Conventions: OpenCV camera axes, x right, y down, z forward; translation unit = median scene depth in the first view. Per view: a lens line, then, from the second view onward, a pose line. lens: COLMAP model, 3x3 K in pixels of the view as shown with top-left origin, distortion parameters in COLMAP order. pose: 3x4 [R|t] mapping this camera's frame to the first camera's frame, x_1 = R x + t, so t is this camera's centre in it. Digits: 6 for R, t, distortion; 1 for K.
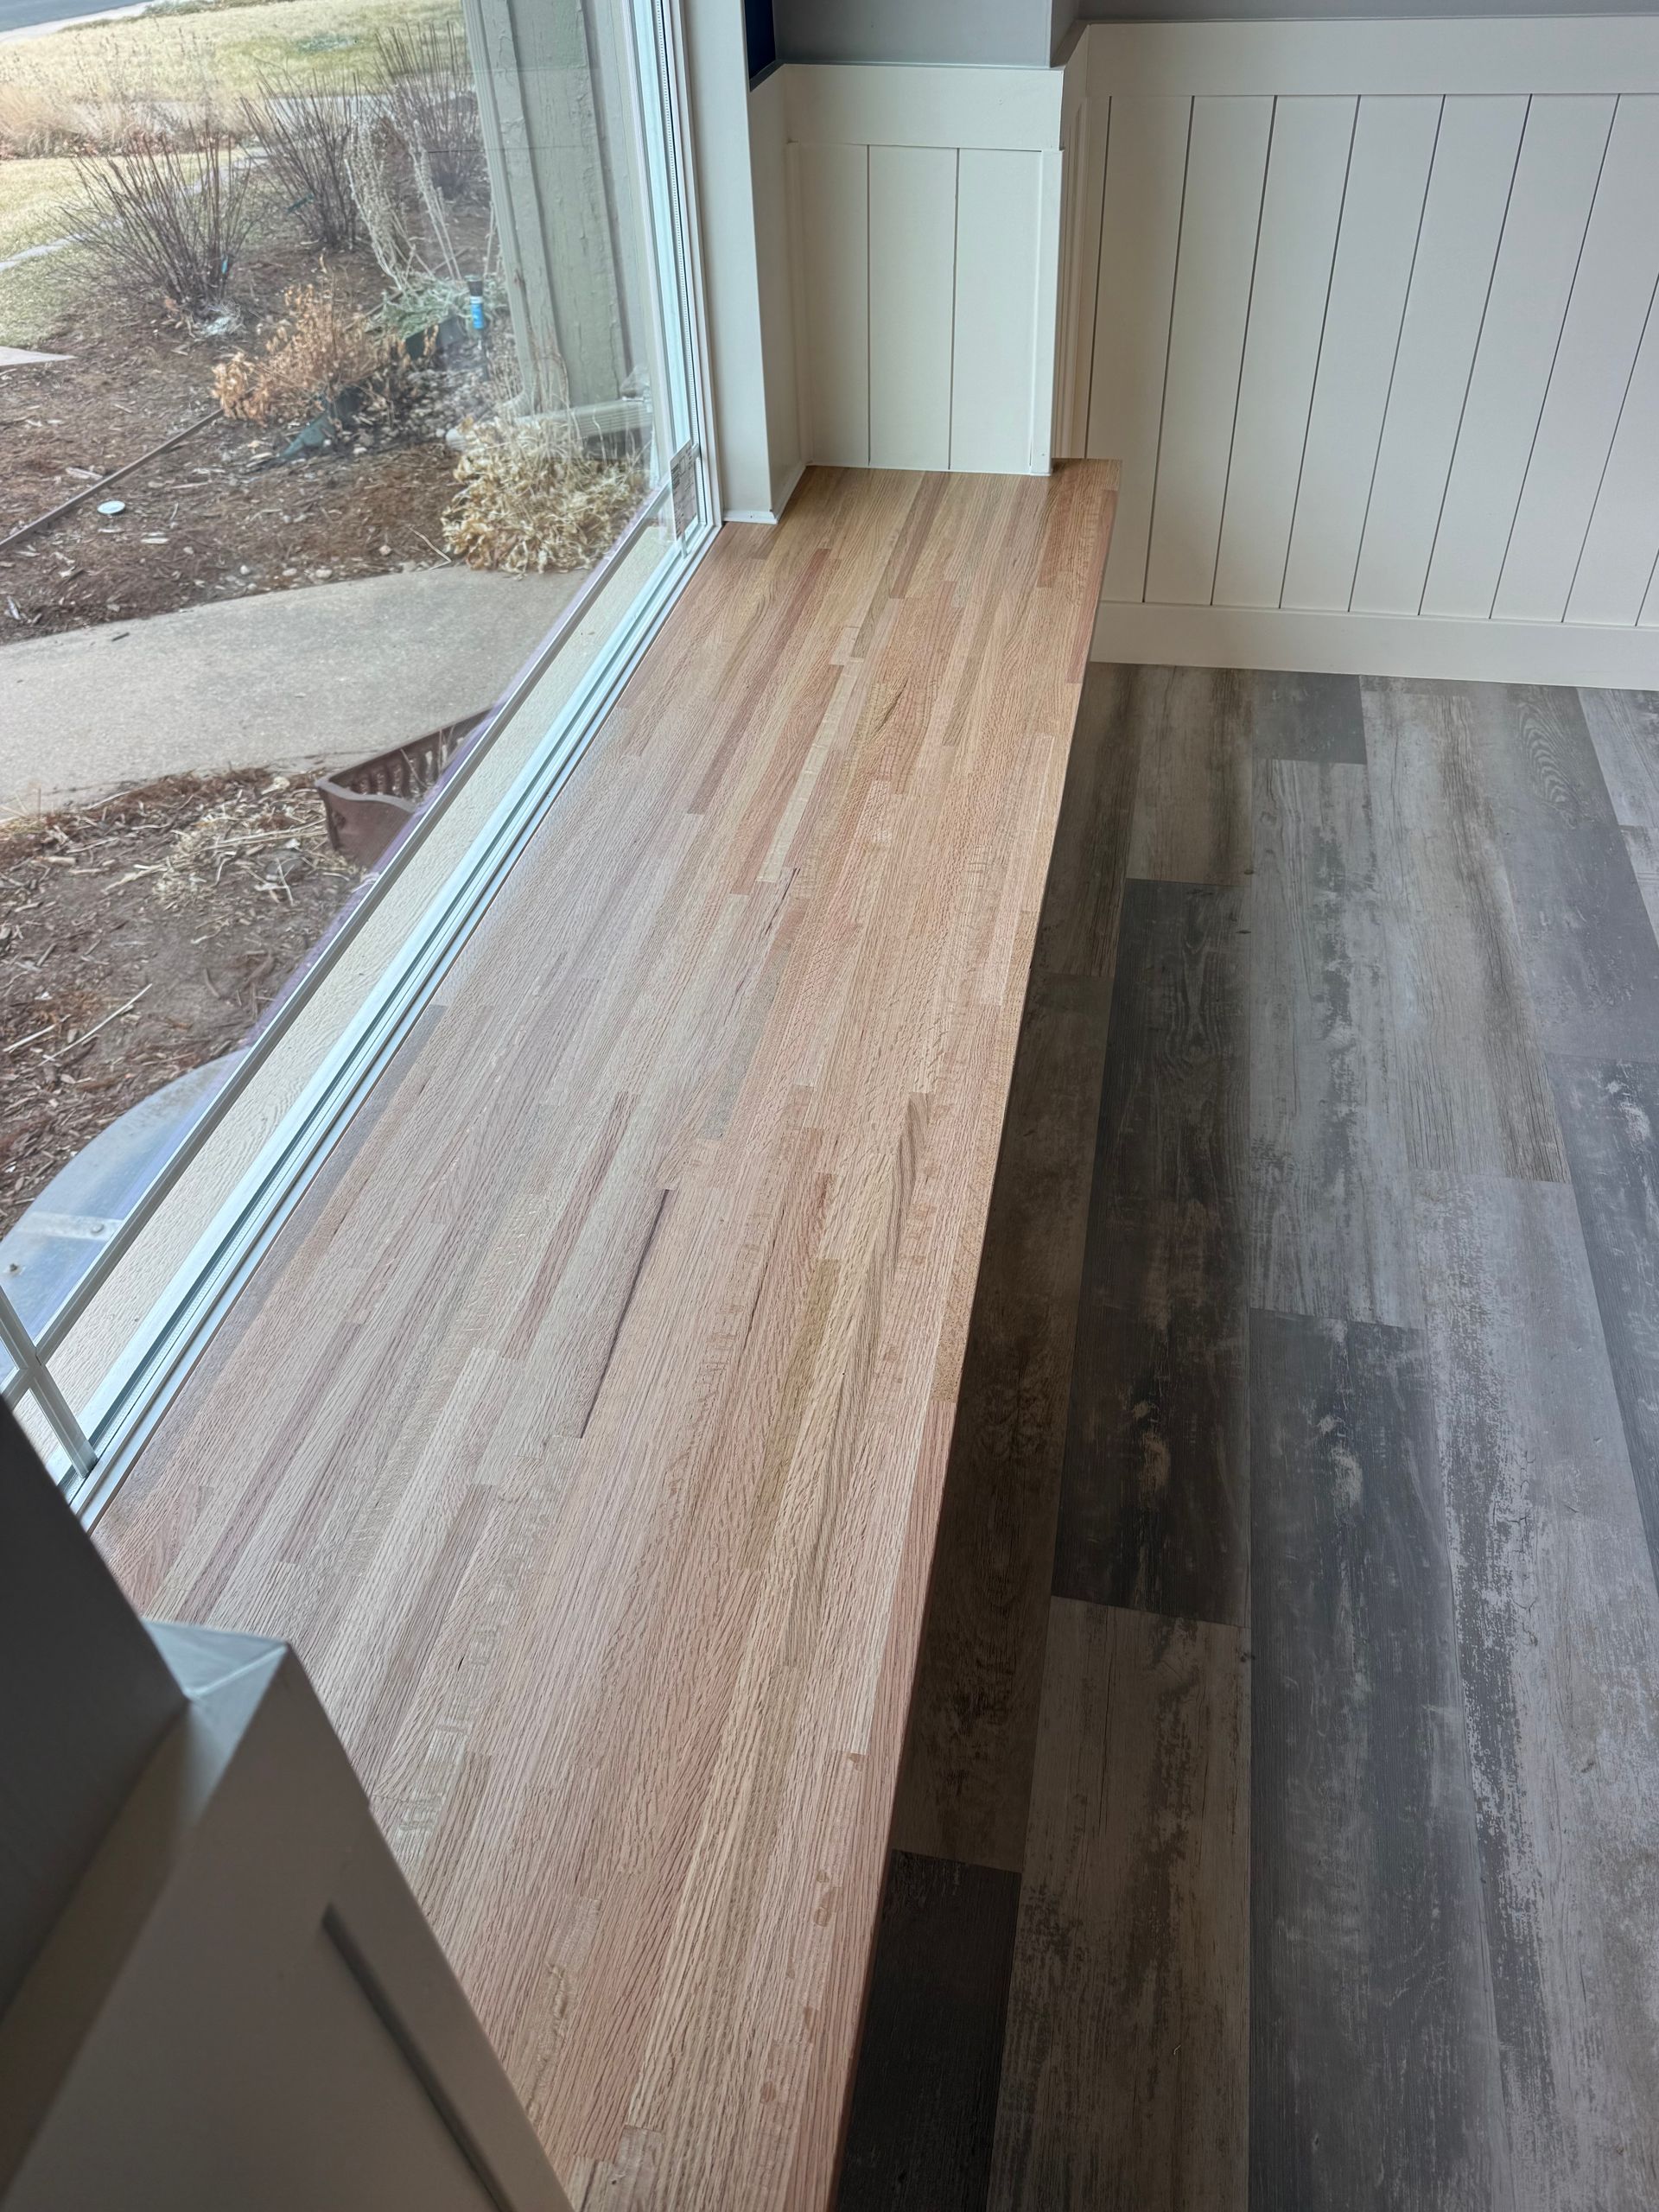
lens RADIAL K [[1578.3, 0, 801.0], [0, 1578.3, 1103.4], [0, 0, 1]] dist [0.070671, -0.093114]
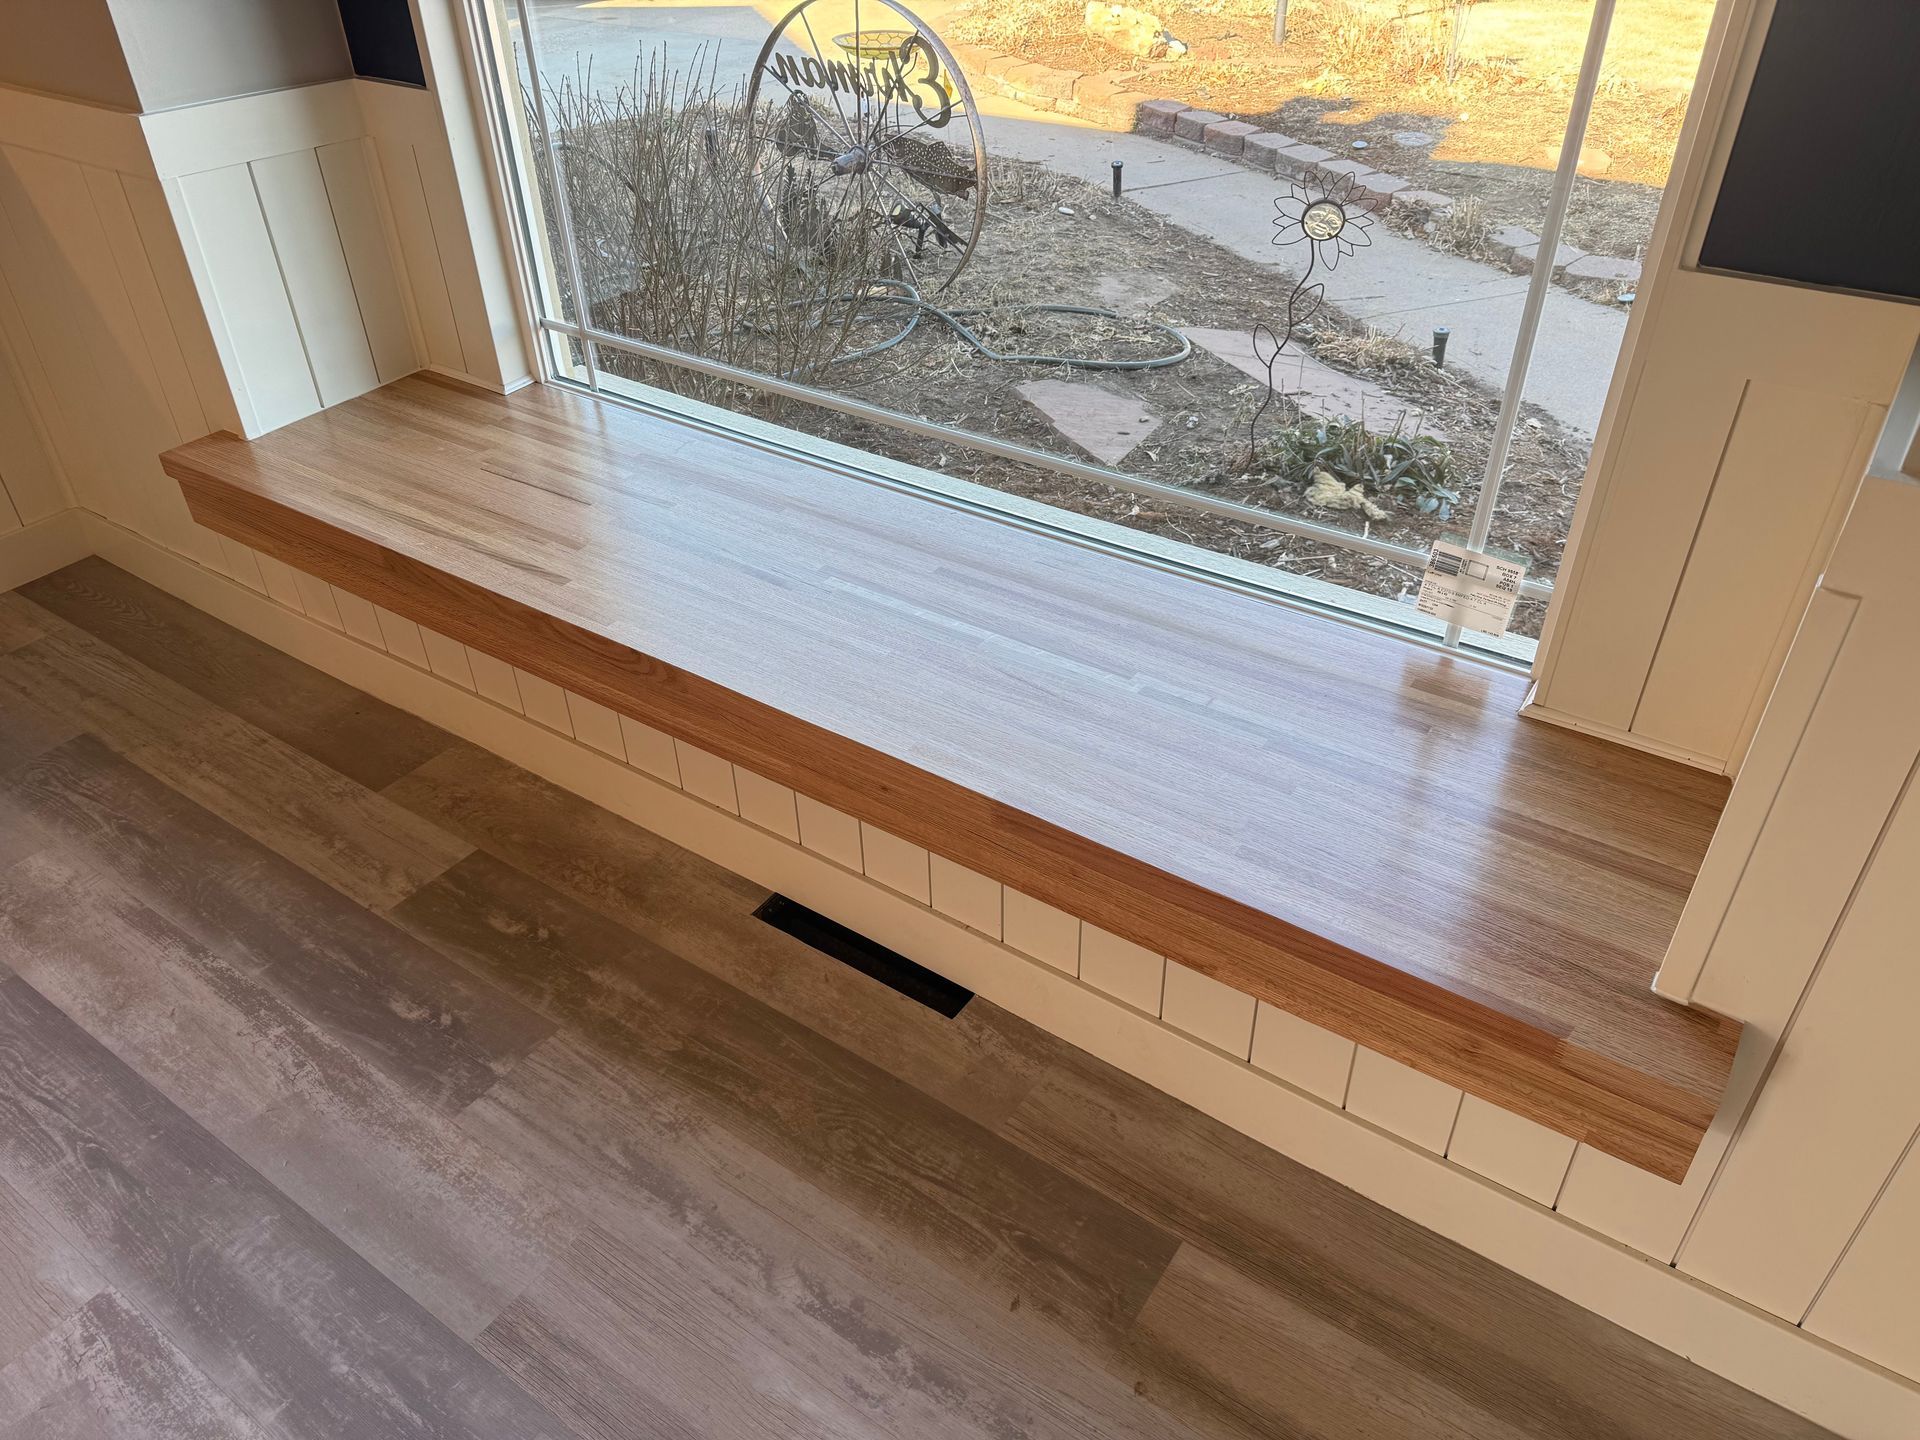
lens RADIAL K [[1370.0, 0, 966.8], [0, 1370.0, 721.5], [0, 0, 1]] dist [0.070671, -0.093114]
pose [[-0.383721, 0.578795, -0.719552, 0.816065], [-0.580428, 0.454873, 0.675421, -0.909493], [0.718235, 0.676821, 0.161405, 0.913800]]
